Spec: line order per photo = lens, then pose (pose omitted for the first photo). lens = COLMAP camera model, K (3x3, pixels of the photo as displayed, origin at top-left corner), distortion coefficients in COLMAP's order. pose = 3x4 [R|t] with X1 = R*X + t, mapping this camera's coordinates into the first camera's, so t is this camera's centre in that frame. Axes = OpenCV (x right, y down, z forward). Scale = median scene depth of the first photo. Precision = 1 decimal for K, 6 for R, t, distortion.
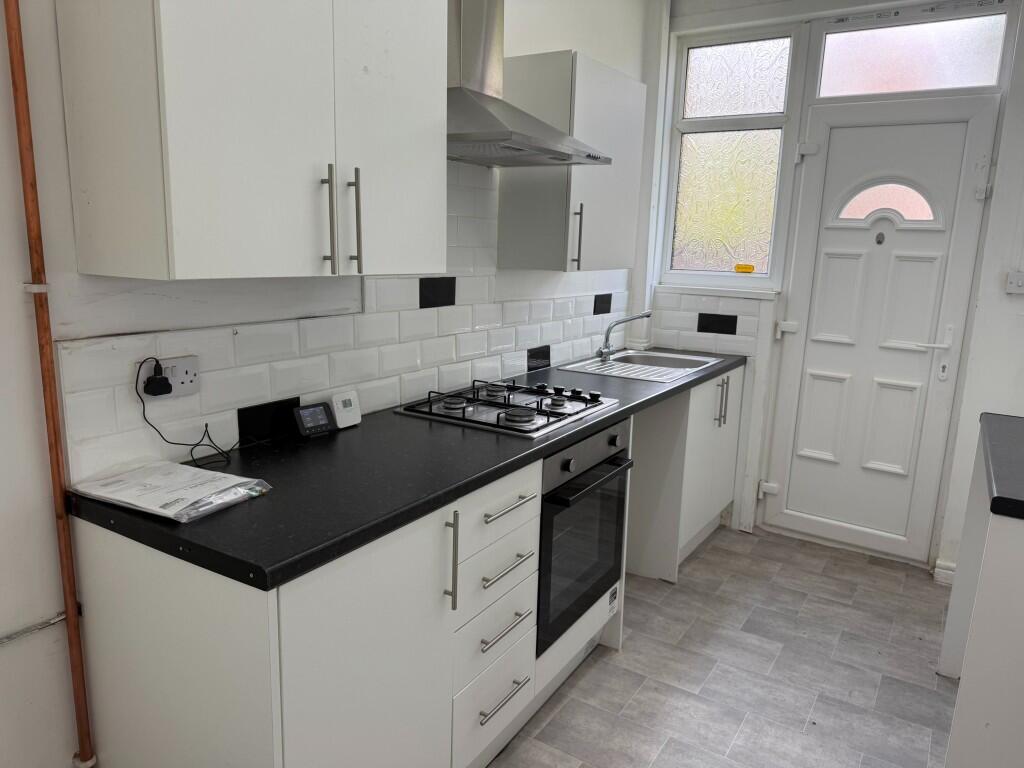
lens RADIAL K [[722.3, 0, 512.0], [0, 722.3, 384.0], [0, 0, 1]] dist [0.051986, -0.095872]
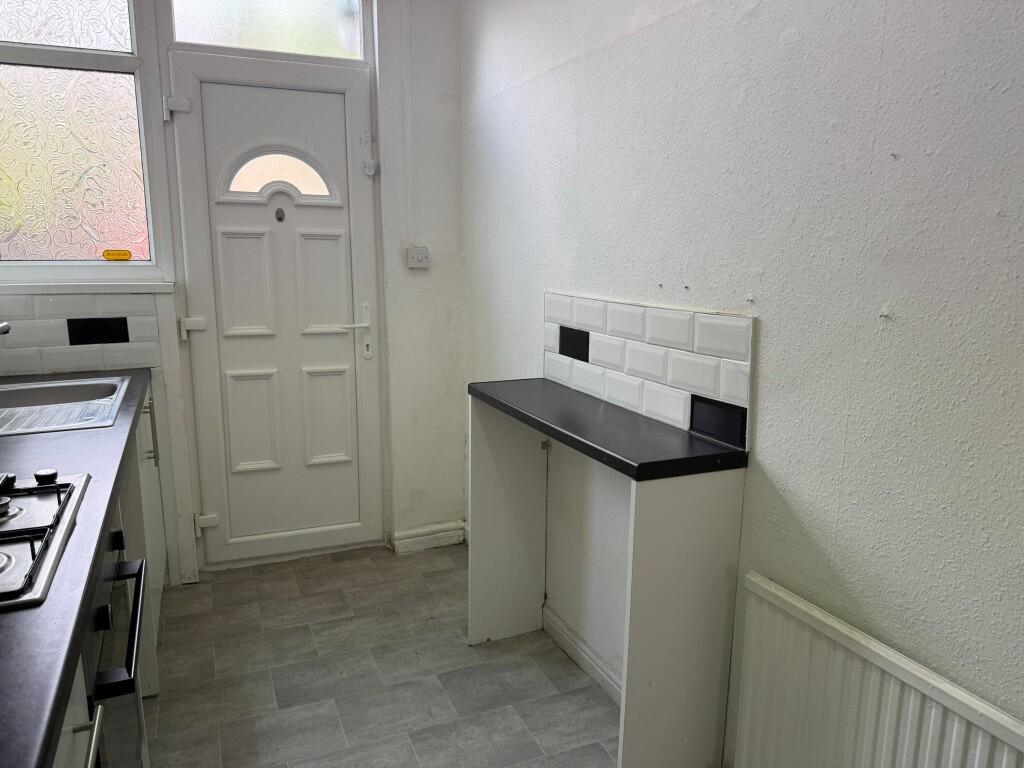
lens RADIAL K [[722.3, 0, 512.0], [0, 722.3, 384.0], [0, 0, 1]] dist [0.051986, -0.095872]
pose [[0.555241, -0.185688, 0.810695, -0.102787], [0.166998, 0.979797, 0.110044, -0.045900], [-0.814751, 0.074283, 0.575033, 0.261755]]
